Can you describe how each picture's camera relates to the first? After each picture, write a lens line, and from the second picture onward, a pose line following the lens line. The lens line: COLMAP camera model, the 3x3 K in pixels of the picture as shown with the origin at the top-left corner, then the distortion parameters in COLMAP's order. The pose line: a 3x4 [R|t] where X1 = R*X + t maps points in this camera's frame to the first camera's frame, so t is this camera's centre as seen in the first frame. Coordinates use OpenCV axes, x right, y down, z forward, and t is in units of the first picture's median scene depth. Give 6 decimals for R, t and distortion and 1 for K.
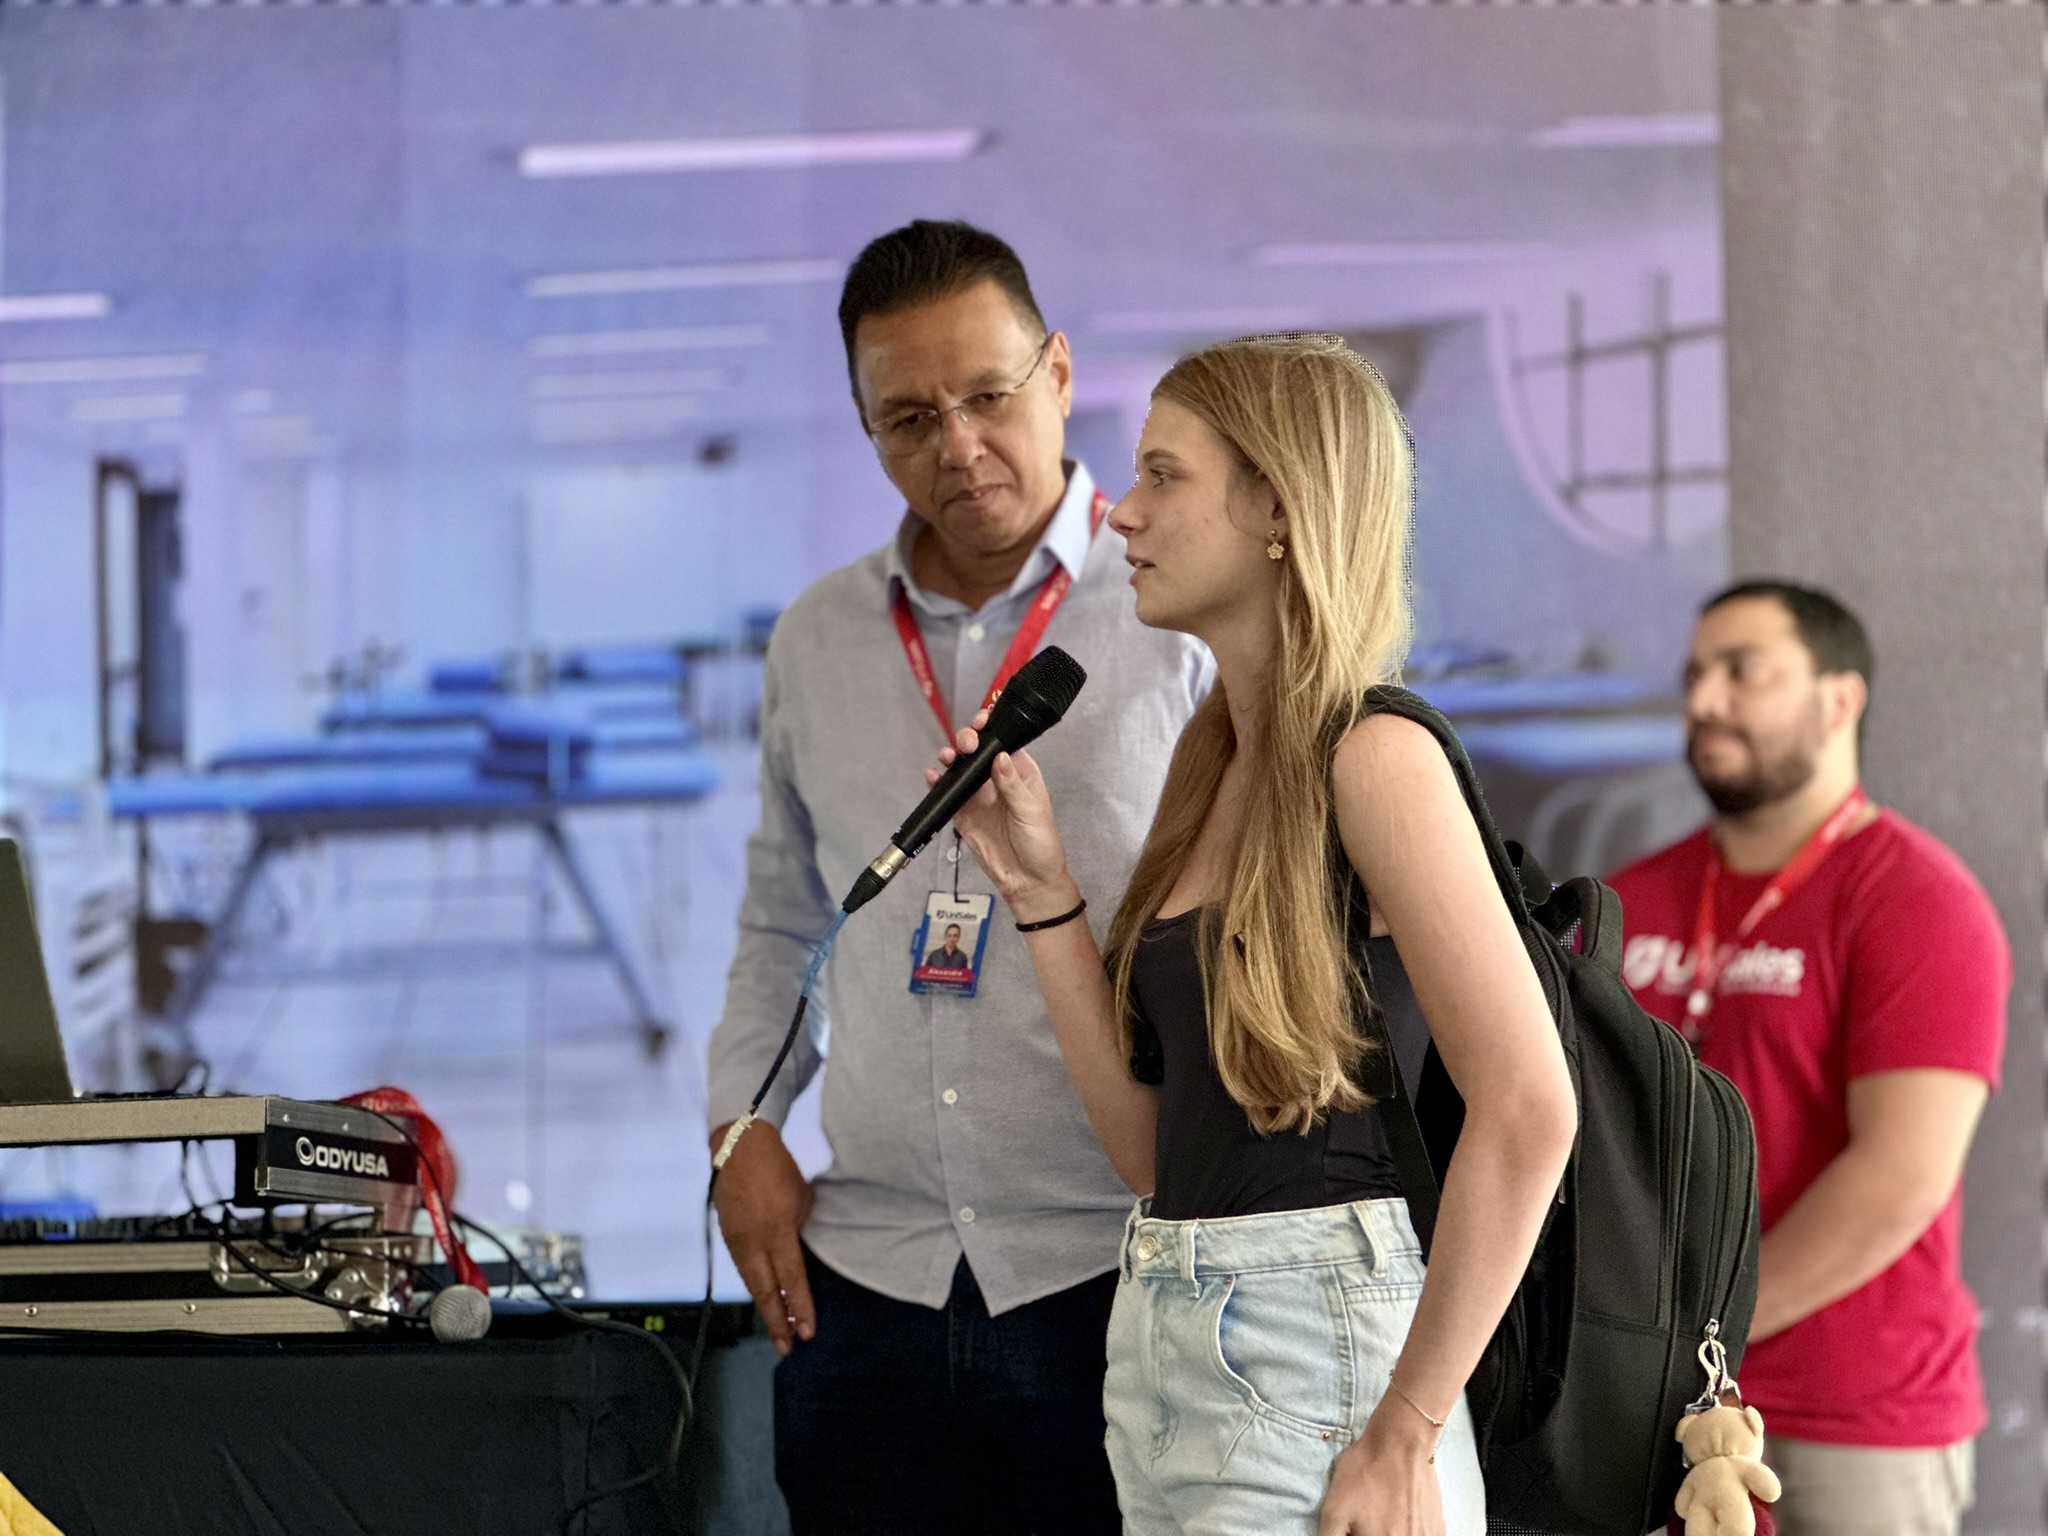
lens RADIAL K [[4592.6, 0, 1024.8], [0, 4592.6, 765.8], [0, 0, 1]] dist [0.107466, 0.000000]
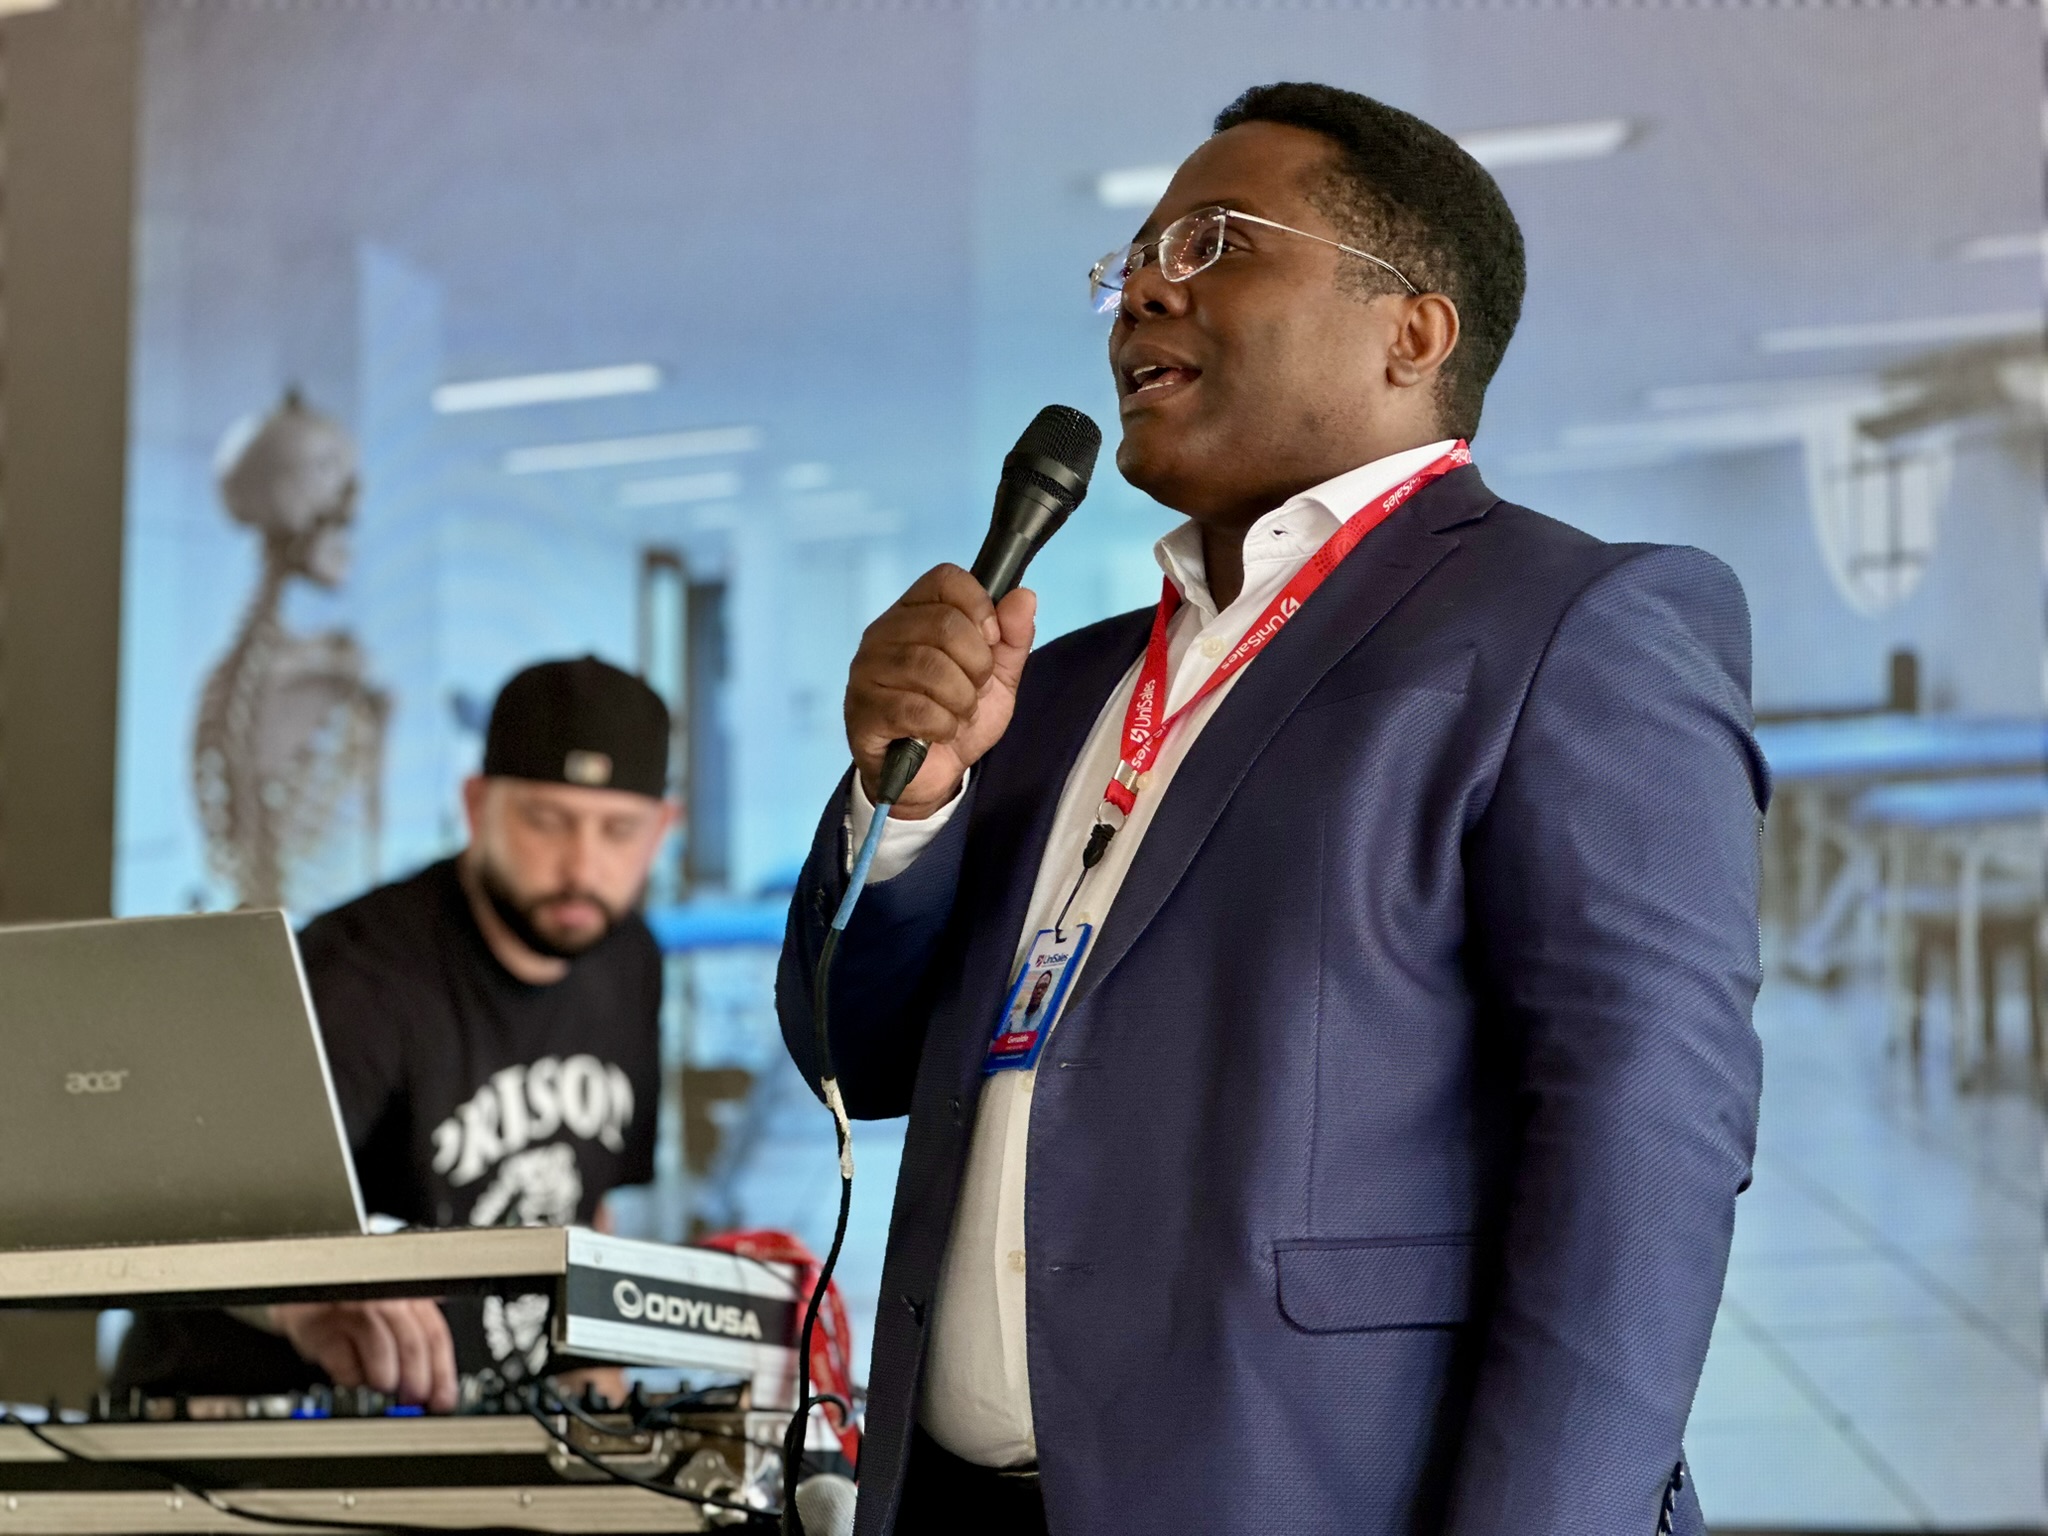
lens RADIAL K [[4592.6, 0, 1022.4], [0, 4592.6, 772.4], [0, 0, 1]] dist [0.107466, 0.000000]
pose [[0.979779, -0.016032, -0.199441, 0.067680], [0.005789, 0.998639, -0.051838, 0.033349], [0.200001, 0.049636, 0.978538, 0.225929]]
